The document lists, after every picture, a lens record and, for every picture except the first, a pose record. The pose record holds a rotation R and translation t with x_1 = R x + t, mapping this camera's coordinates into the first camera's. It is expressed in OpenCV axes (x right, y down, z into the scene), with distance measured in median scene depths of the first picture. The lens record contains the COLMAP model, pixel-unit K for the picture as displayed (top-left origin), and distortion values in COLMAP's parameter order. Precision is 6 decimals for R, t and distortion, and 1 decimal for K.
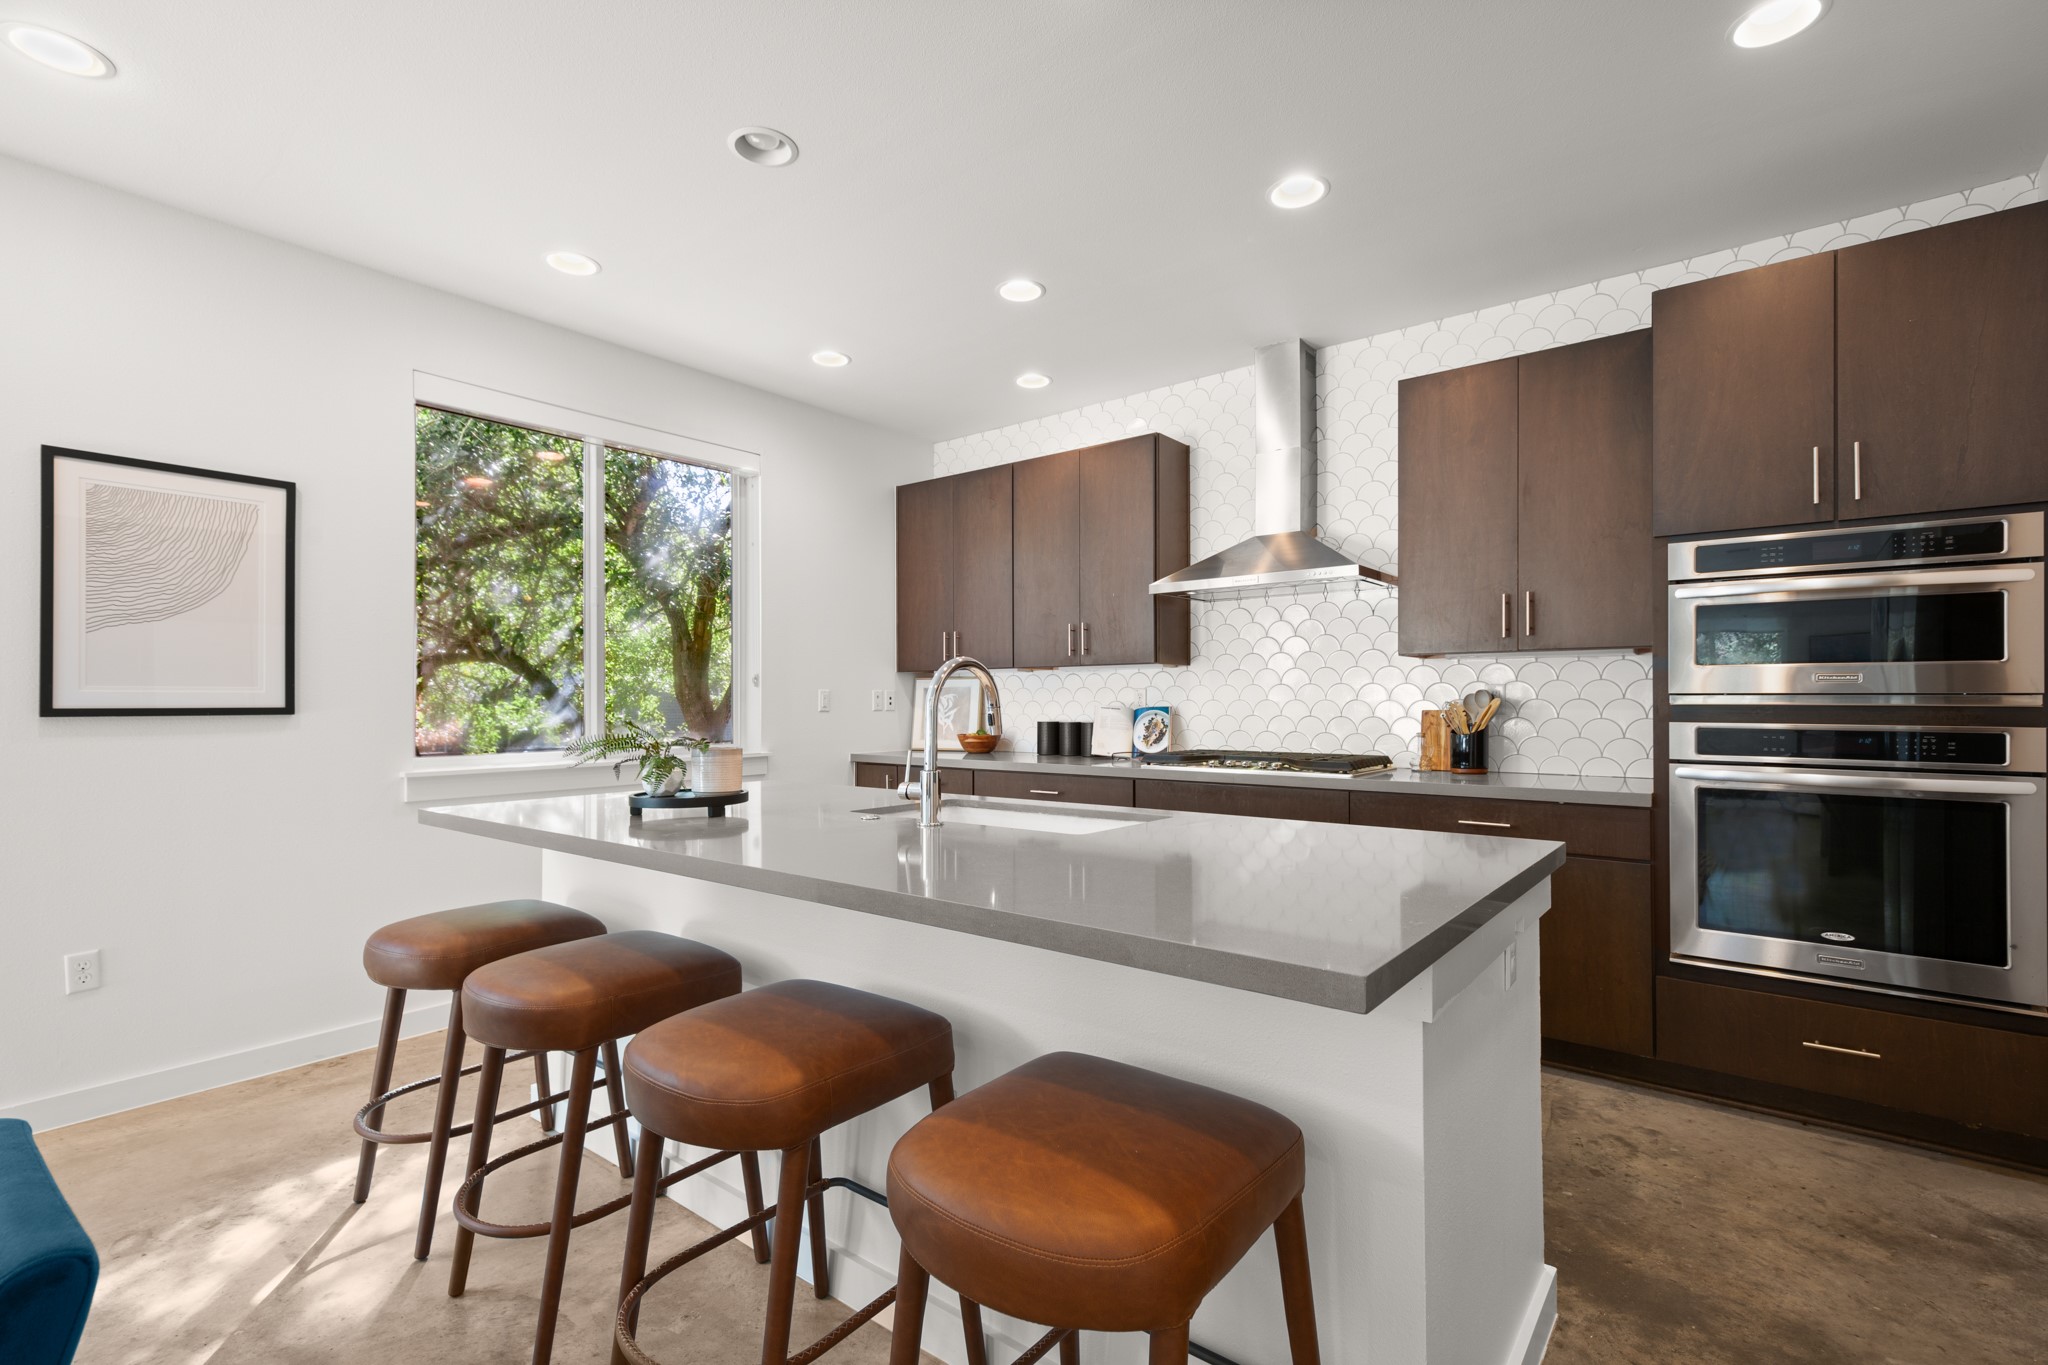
lens RADIAL K [[947.5, 0, 1028.8], [0, 947.5, 690.1], [0, 0, 1]] dist [0.006995, -0.000846]
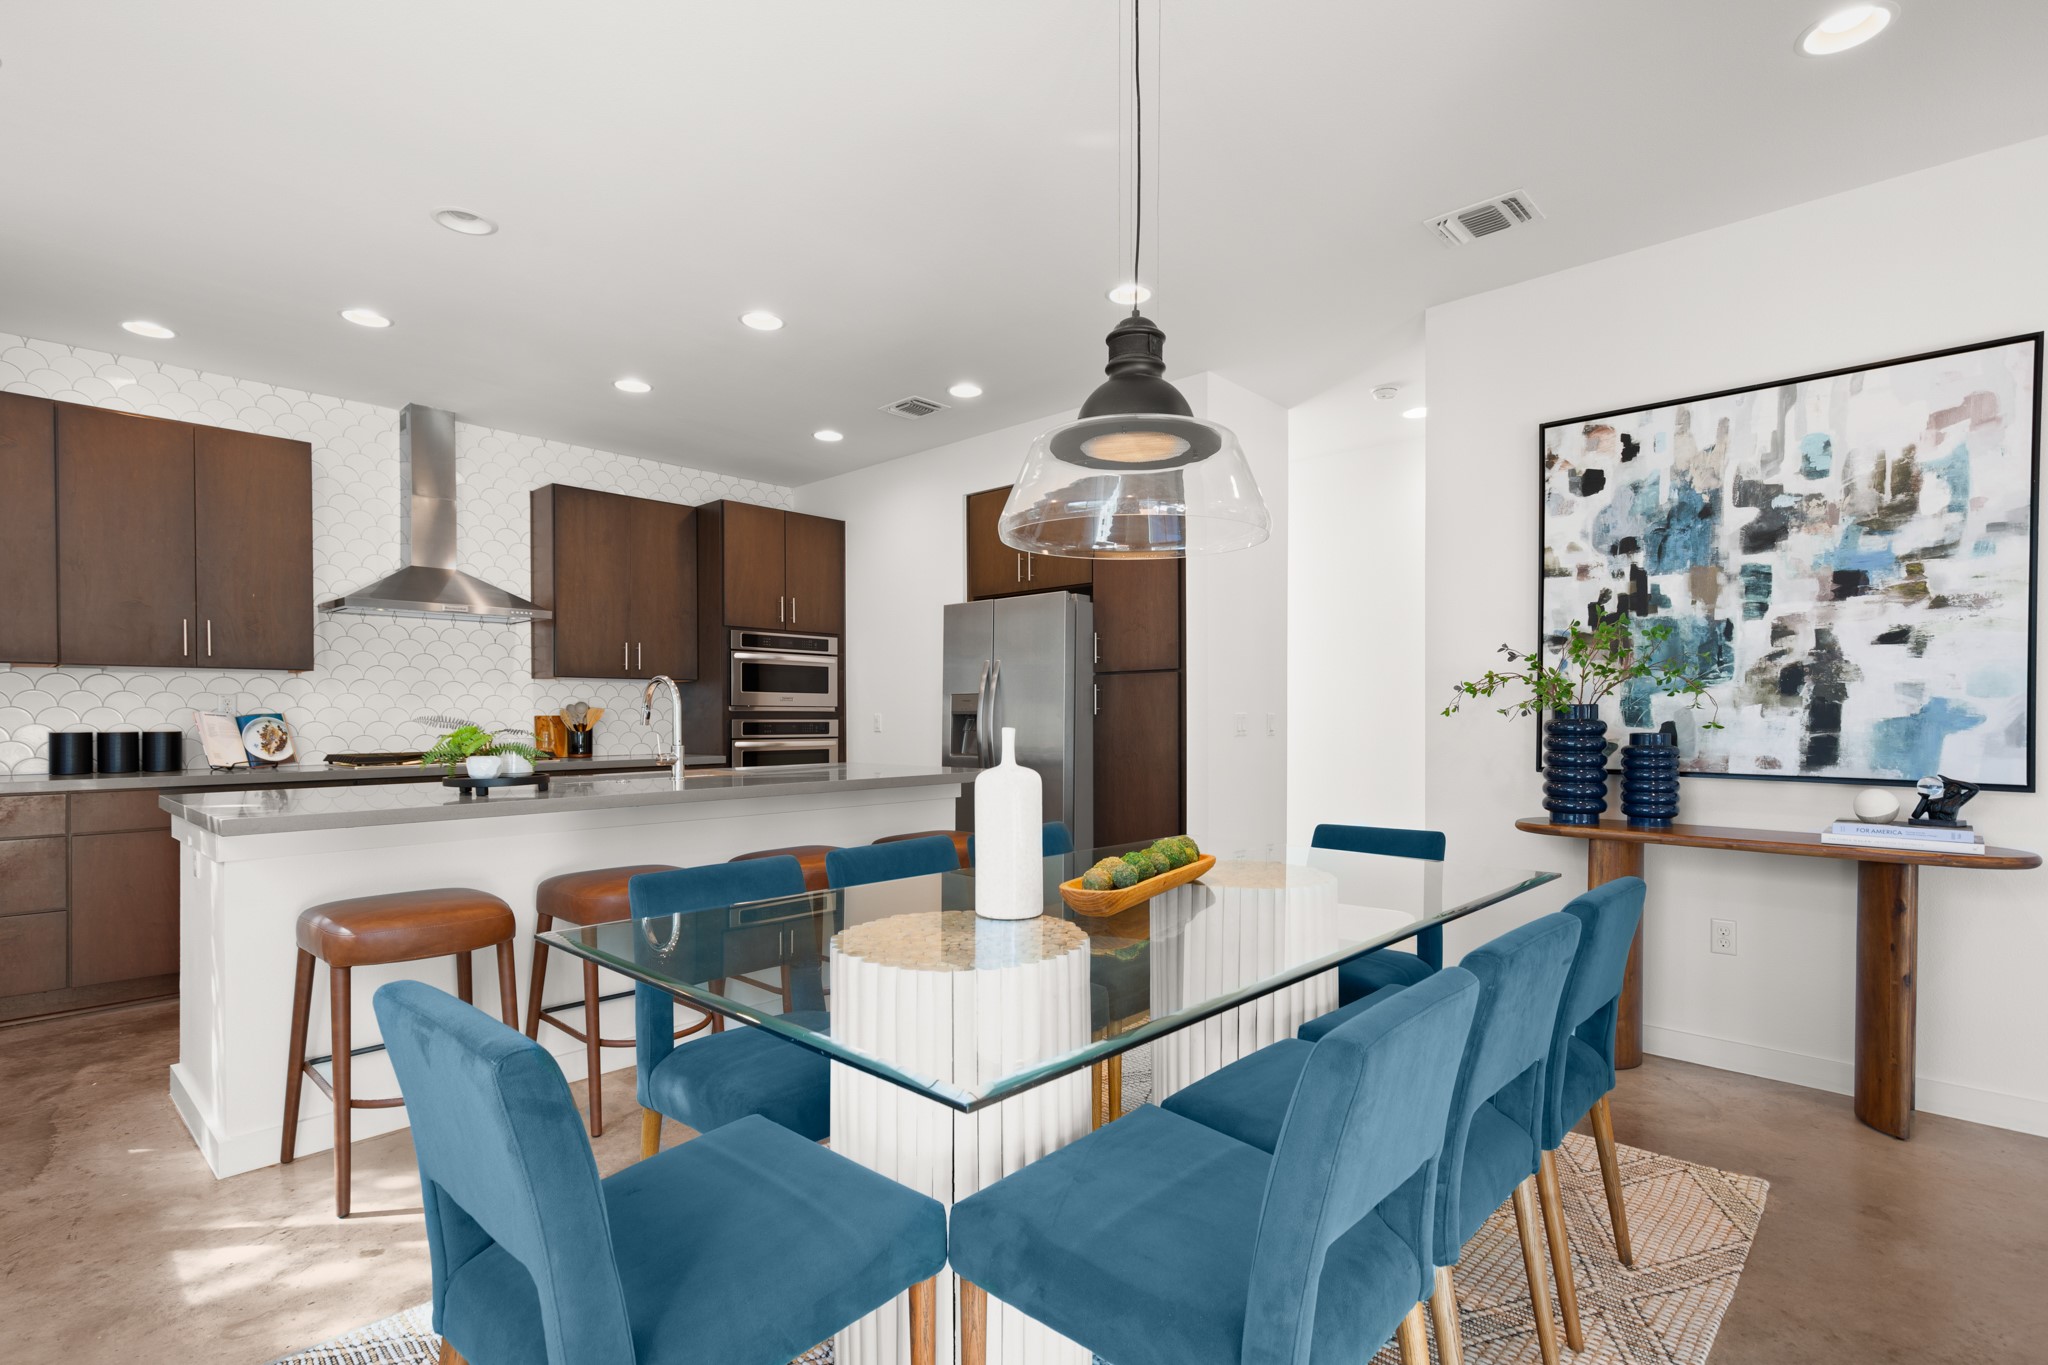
lens RADIAL K [[994.5, 0, 1059.7], [0, 994.5, 704.9], [0, 0, 1]] dist [0.025028, 0.000347]
pose [[0.059245, 0.016441, 0.998108, -1.025099], [-0.005113, 0.999856, -0.016166, 0.025037], [-0.998230, -0.004146, 0.059321, 0.145283]]
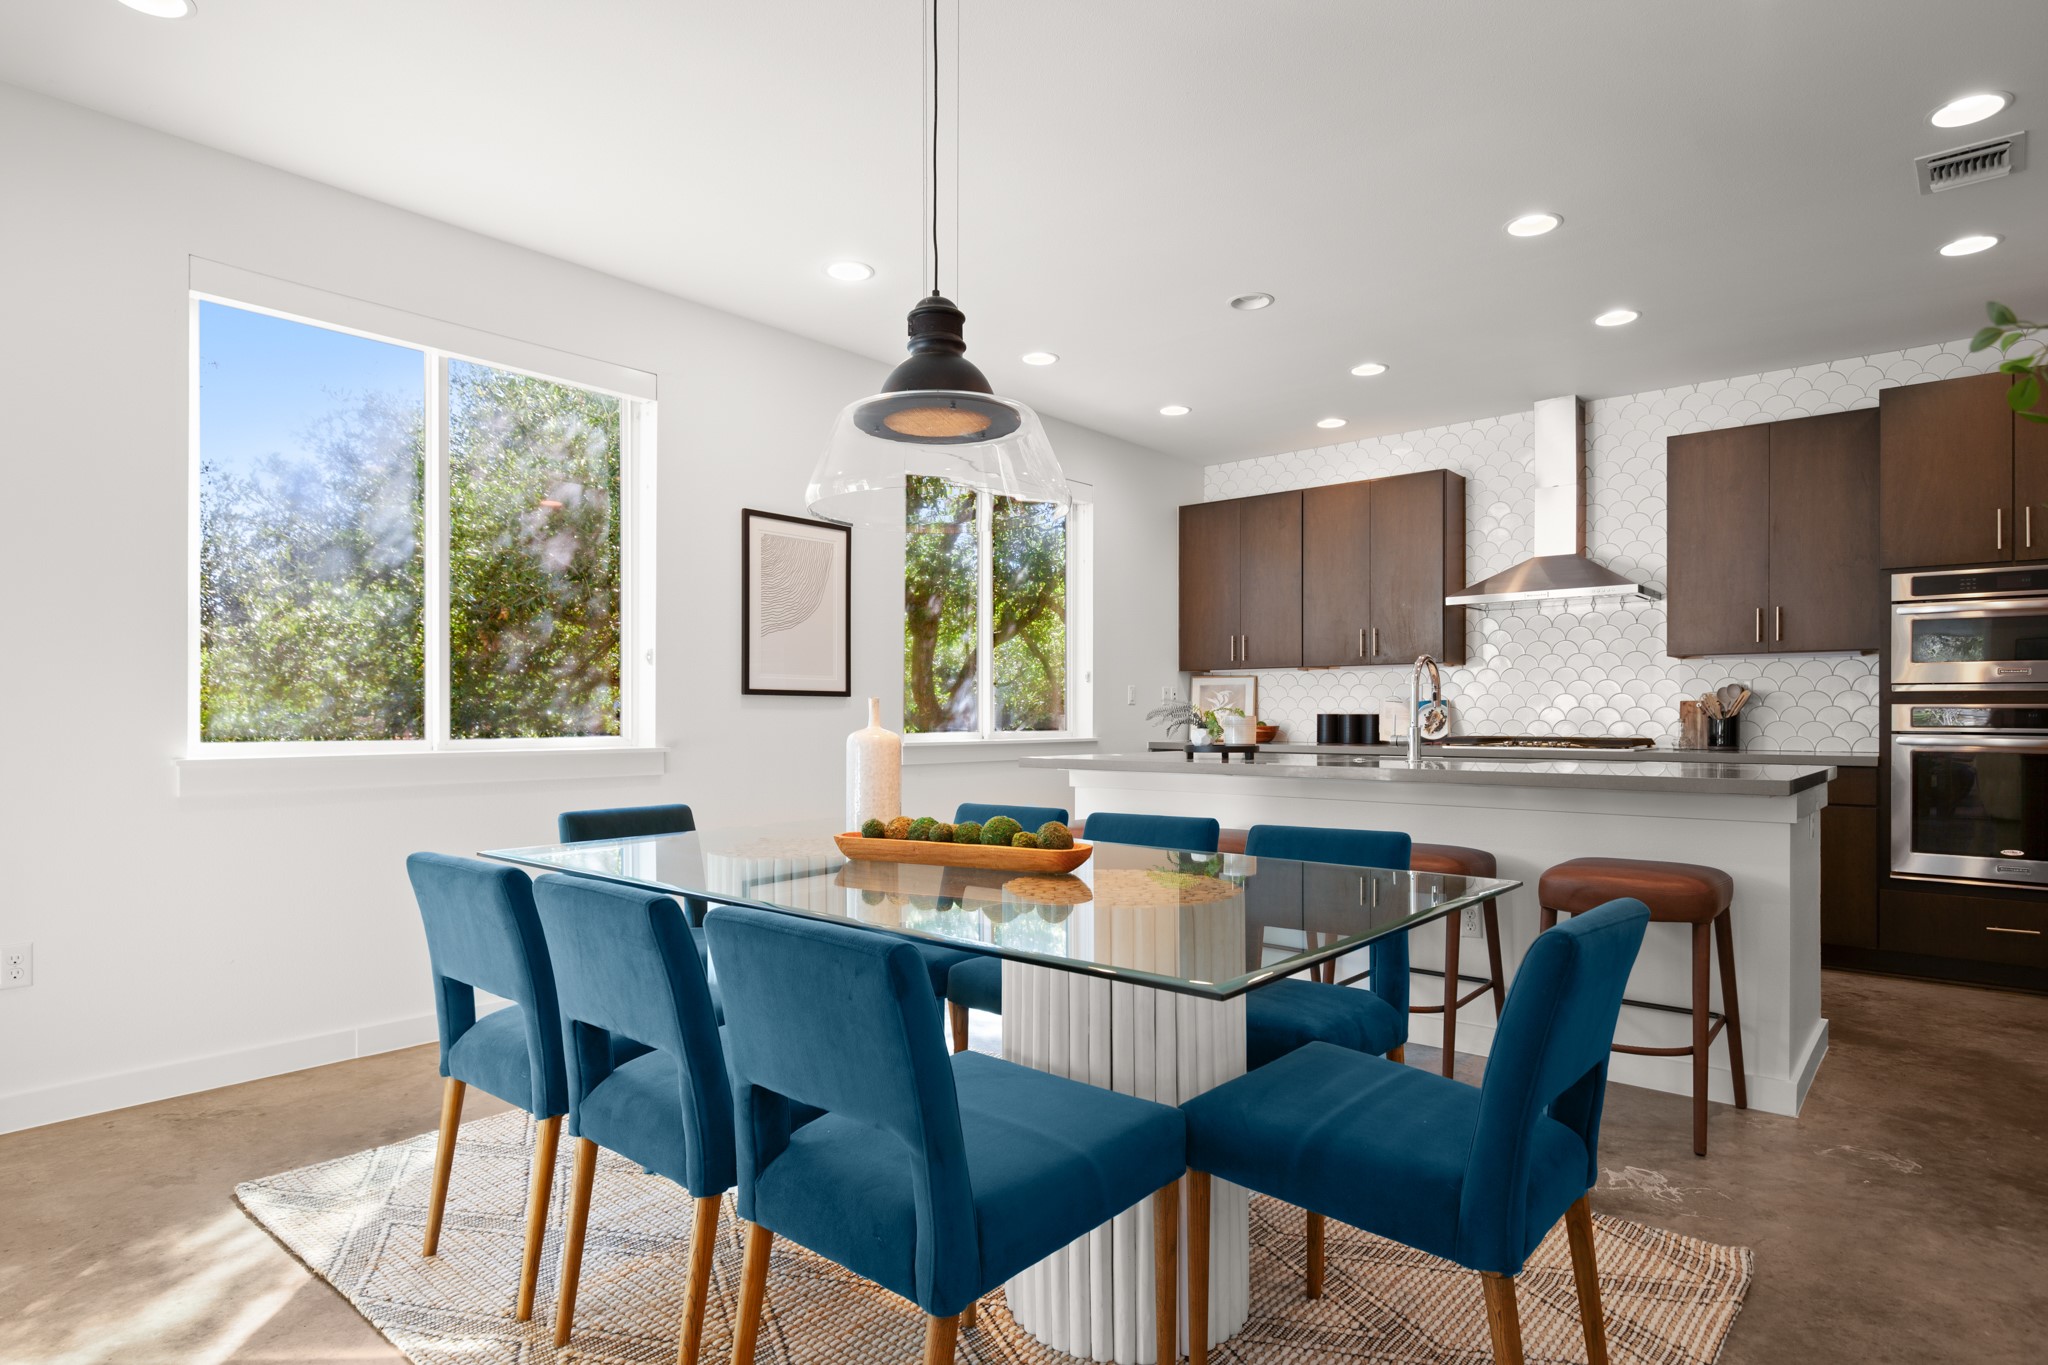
lens RADIAL K [[1158.6, 0, 998.7], [0, 1158.6, 708.2], [0, 0, 1]] dist [-0.009276, -0.000576]
pose [[0.998934, 0.004818, -0.045901, -0.405702], [-0.004630, 0.999980, 0.004212, 0.028623], [0.045921, -0.003995, 0.998937, -0.544088]]
